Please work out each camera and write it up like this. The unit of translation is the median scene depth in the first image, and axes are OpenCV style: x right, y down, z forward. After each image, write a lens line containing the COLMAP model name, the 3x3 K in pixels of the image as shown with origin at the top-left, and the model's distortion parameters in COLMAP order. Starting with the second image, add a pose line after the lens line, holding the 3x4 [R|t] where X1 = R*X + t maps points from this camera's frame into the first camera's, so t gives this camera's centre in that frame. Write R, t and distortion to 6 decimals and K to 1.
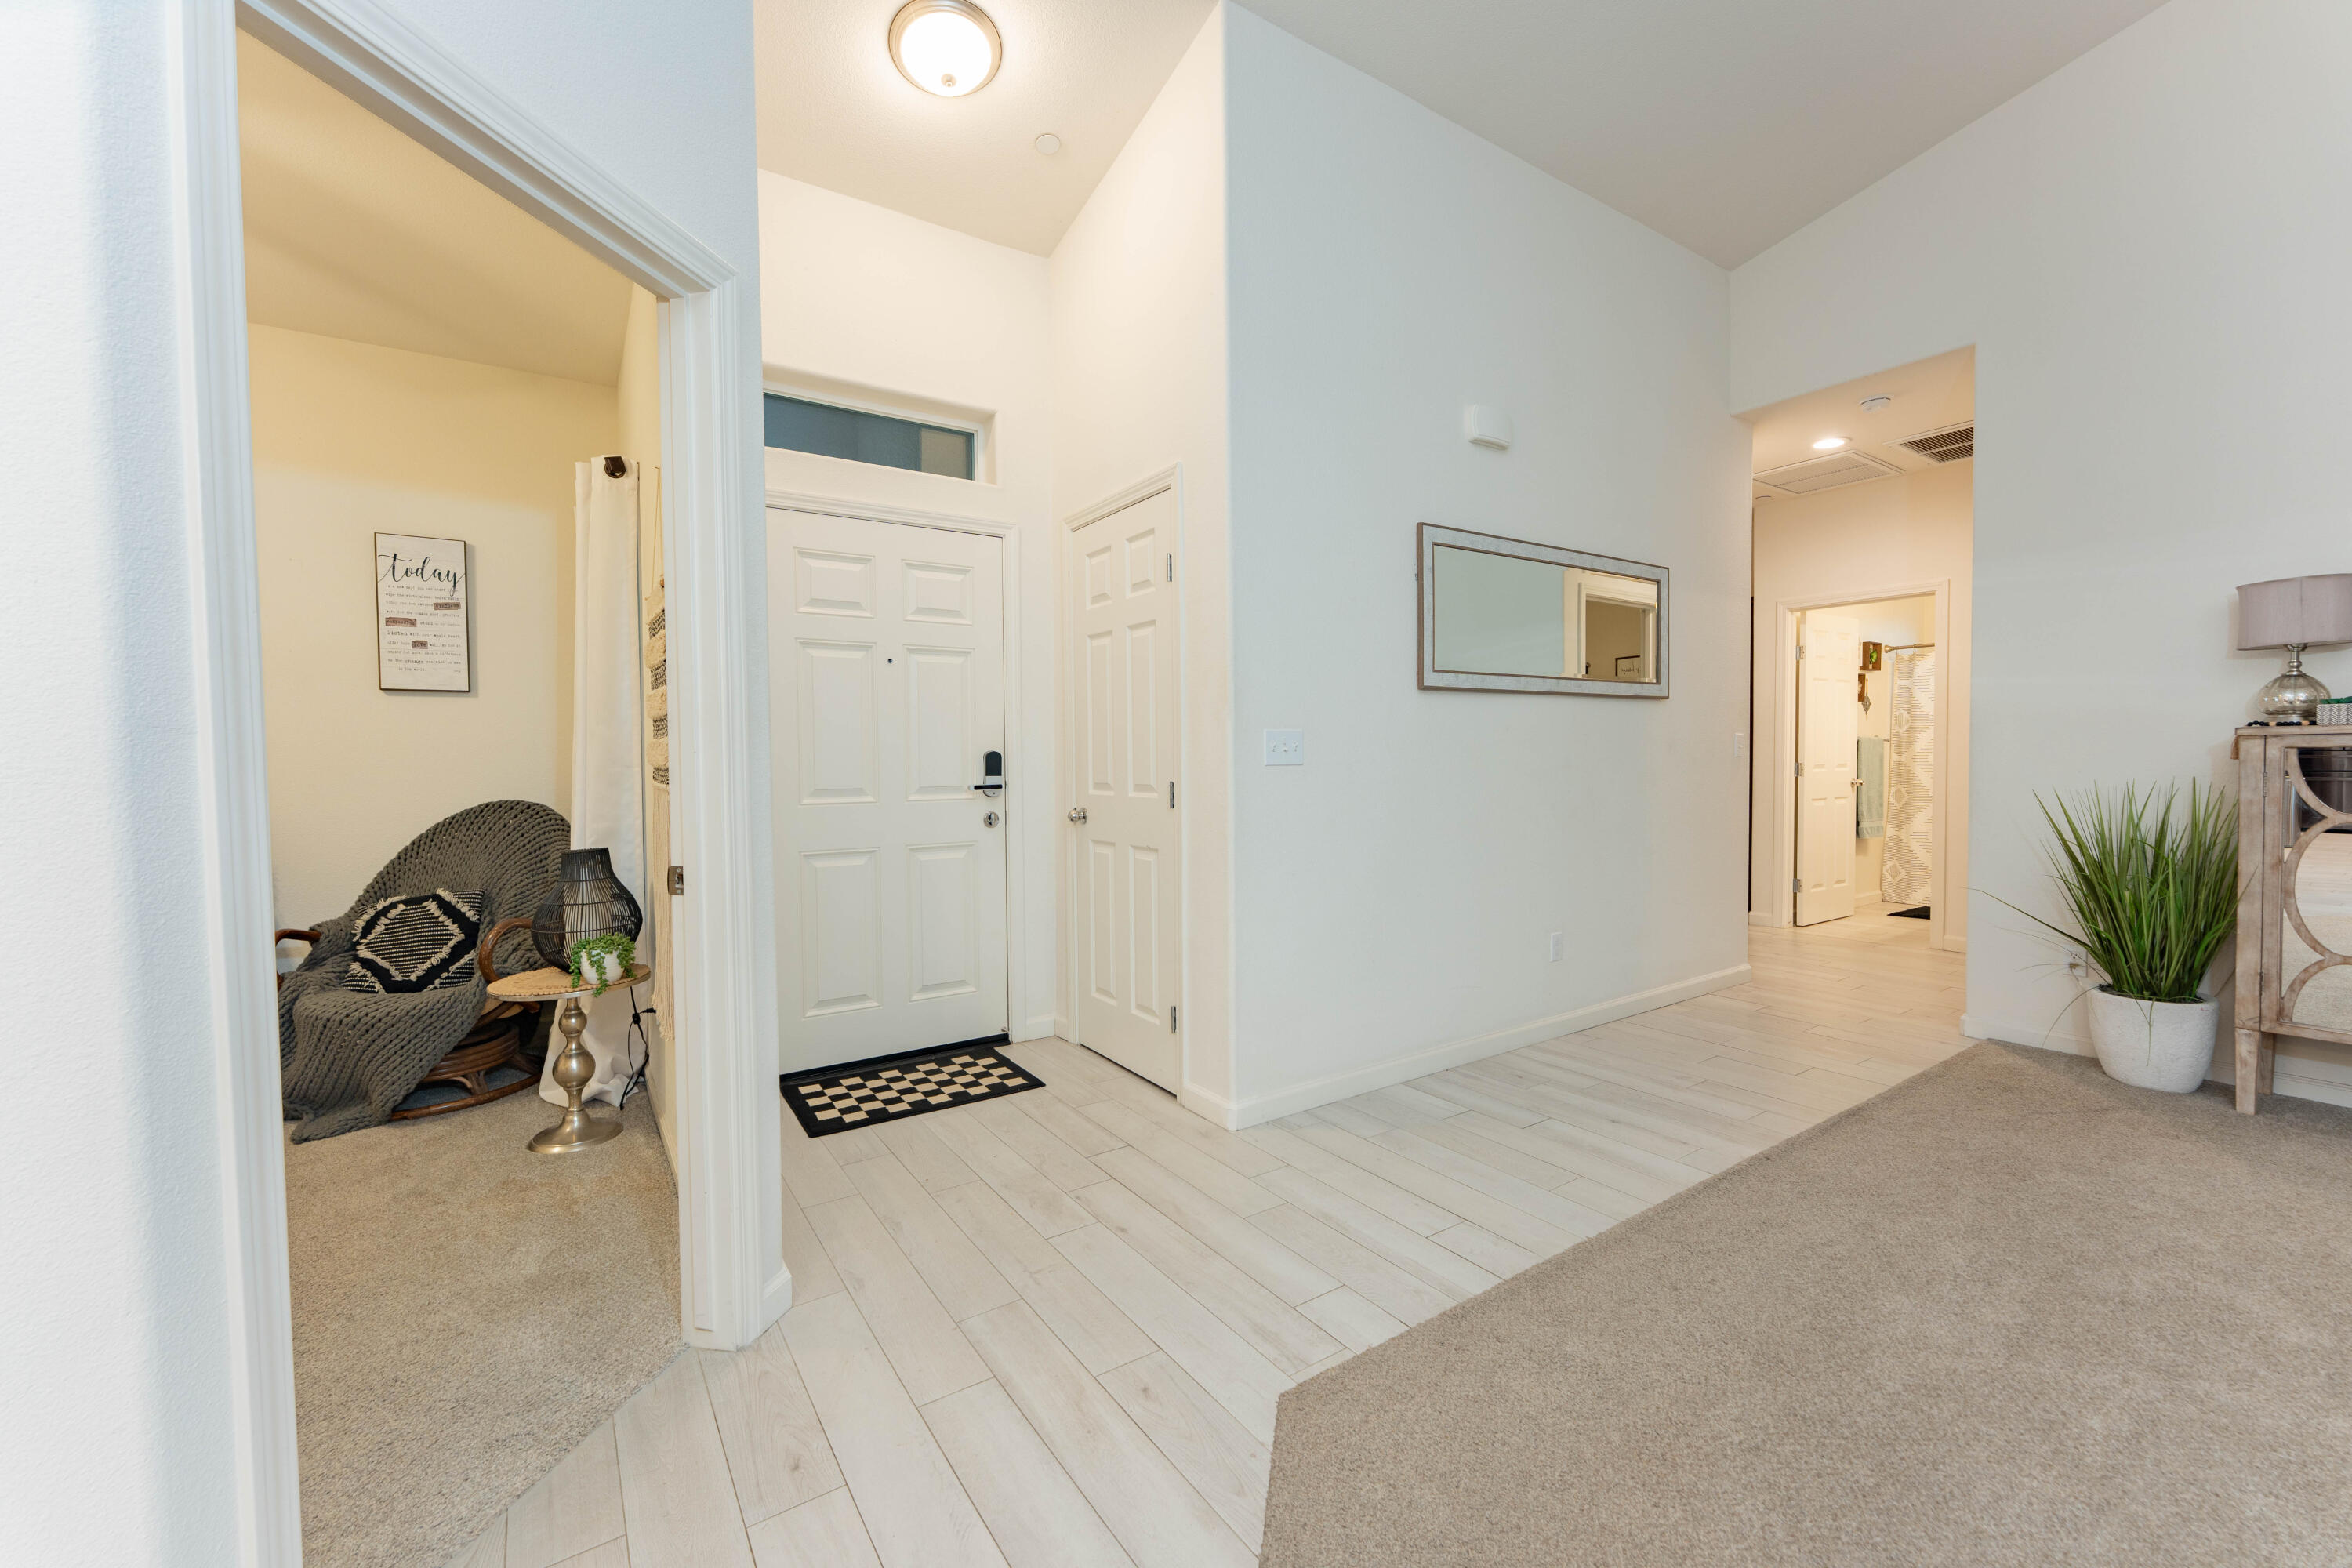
lens RADIAL K [[956.9, 0, 1170.2], [0, 956.9, 784.0], [0, 0, 1]] dist [-0.002726, -0.000639]
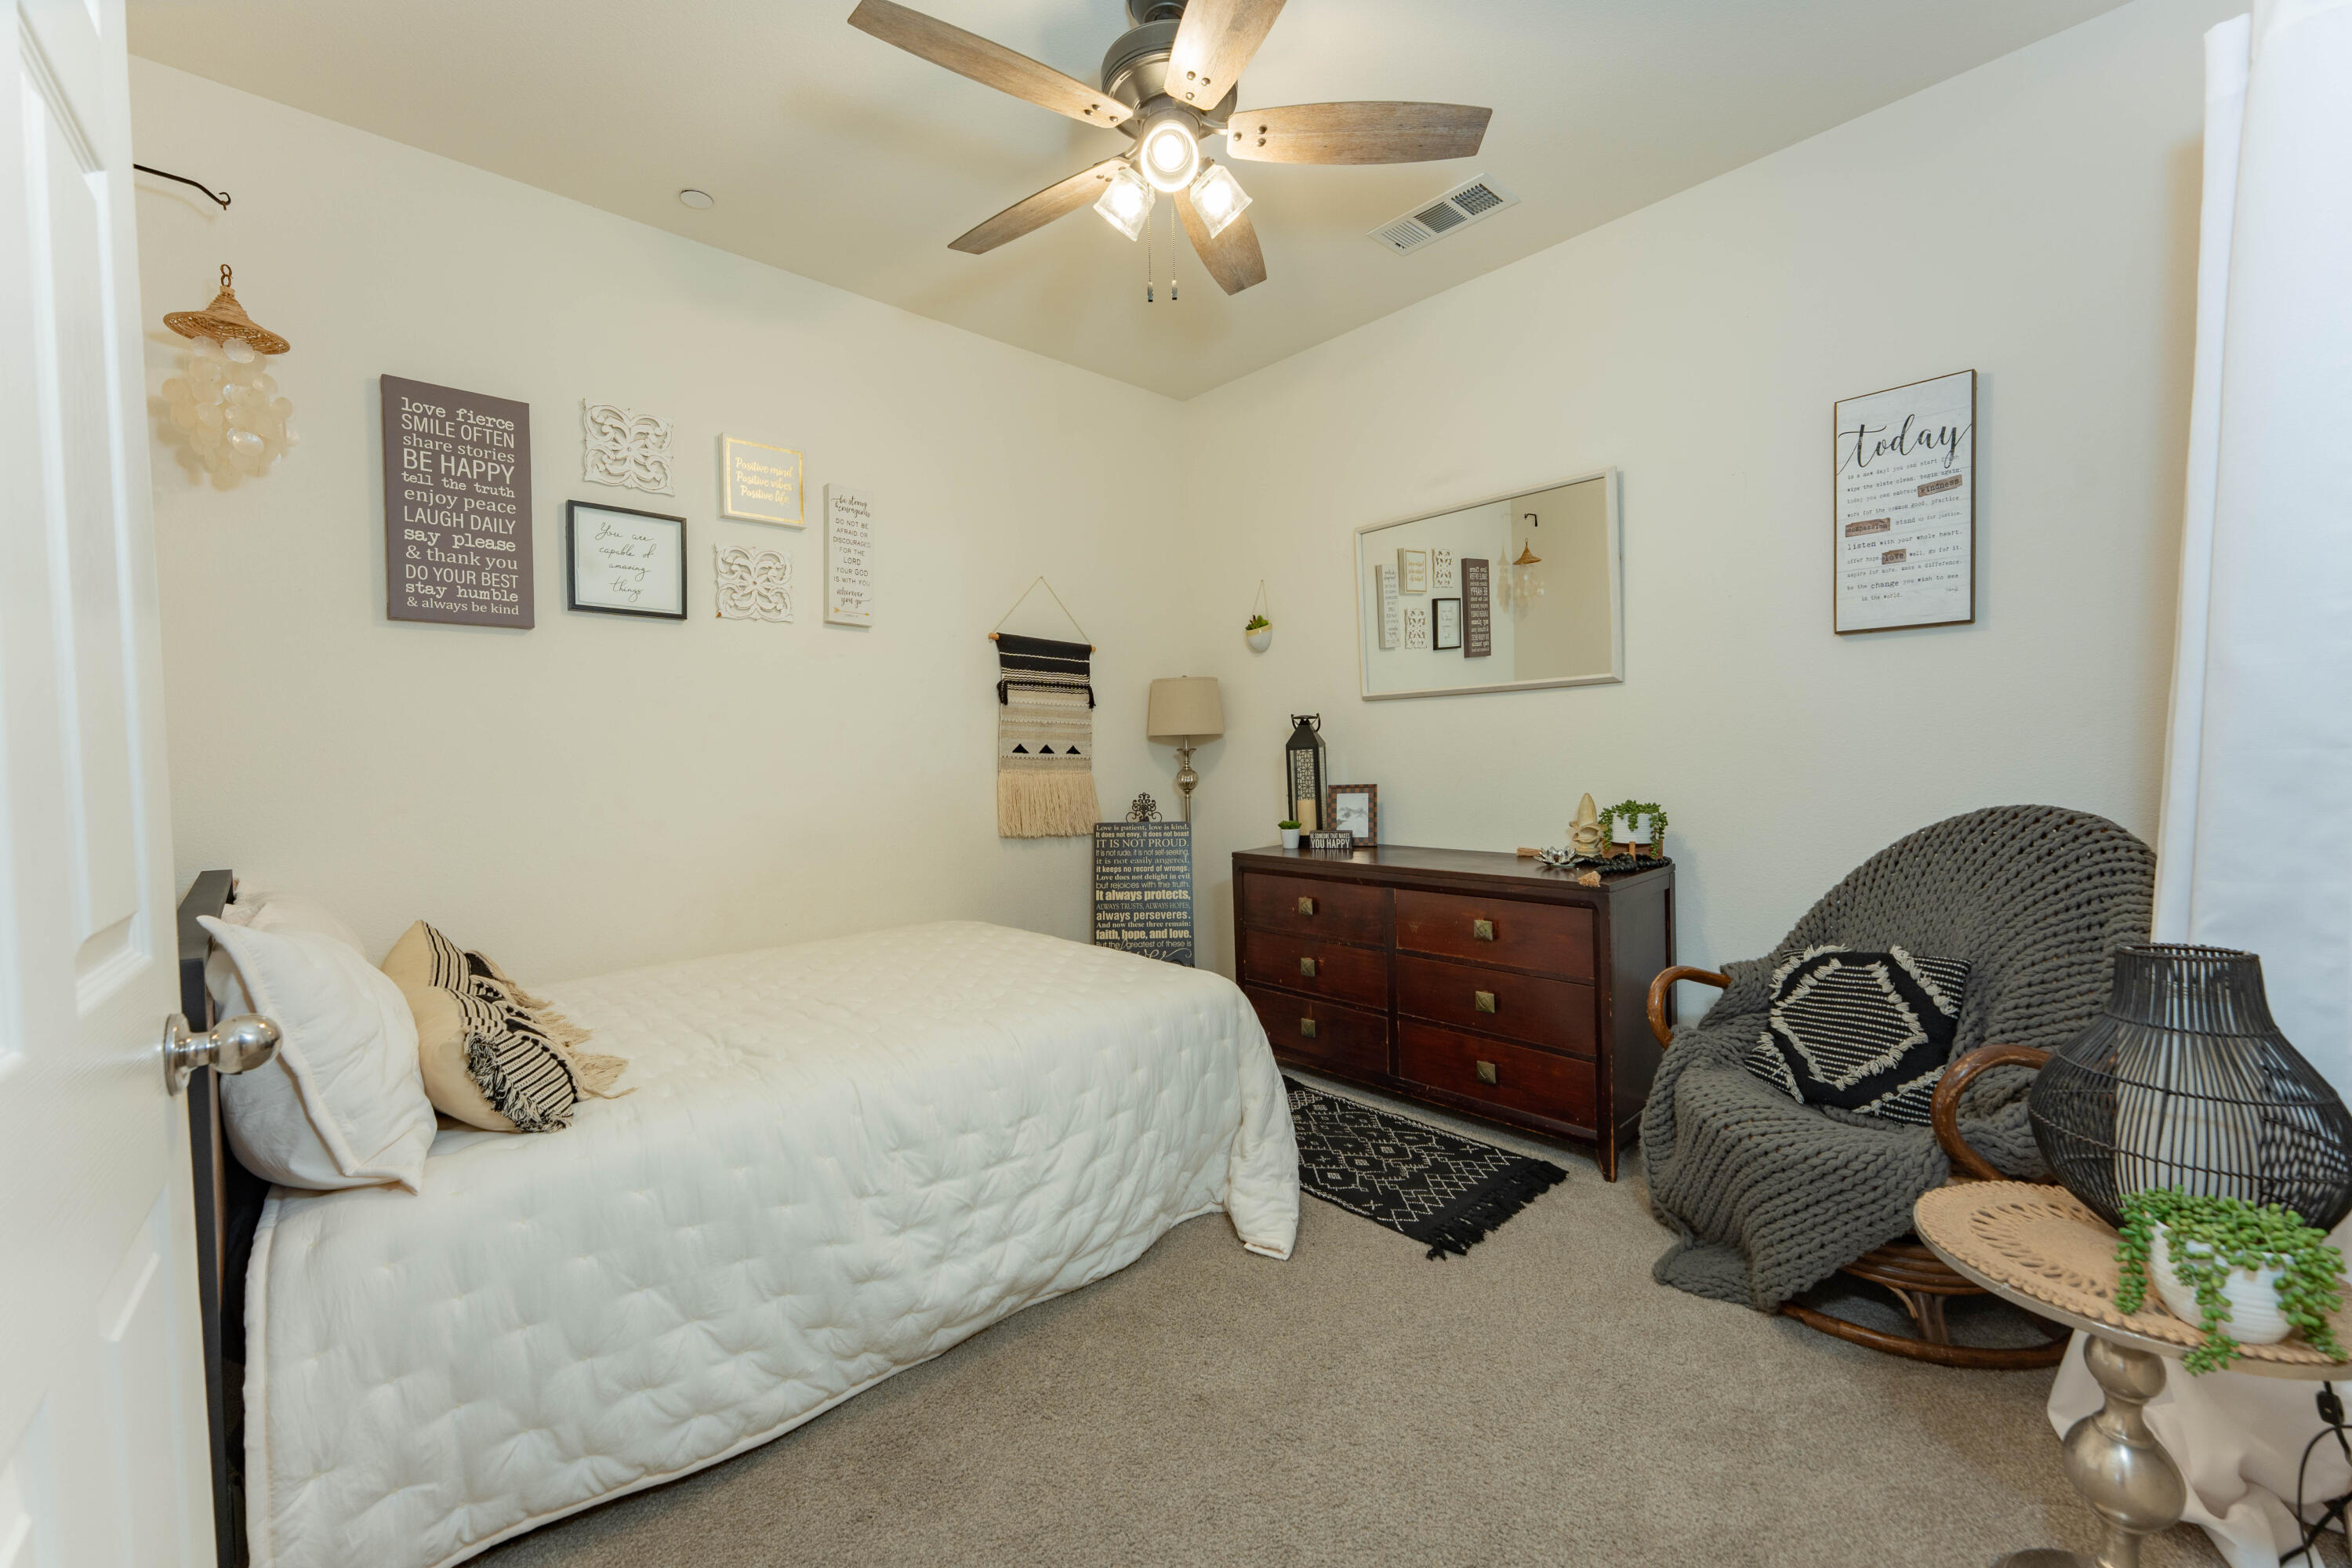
lens RADIAL K [[956.9, 0, 1170.2], [0, 956.9, 784.0], [0, 0, 1]] dist [-0.002726, -0.000639]
pose [[0.185008, 0.034491, -0.982132, -0.260170], [-0.016627, 0.999351, 0.031964, -0.005798], [0.982596, 0.010417, 0.185461, 0.439416]]
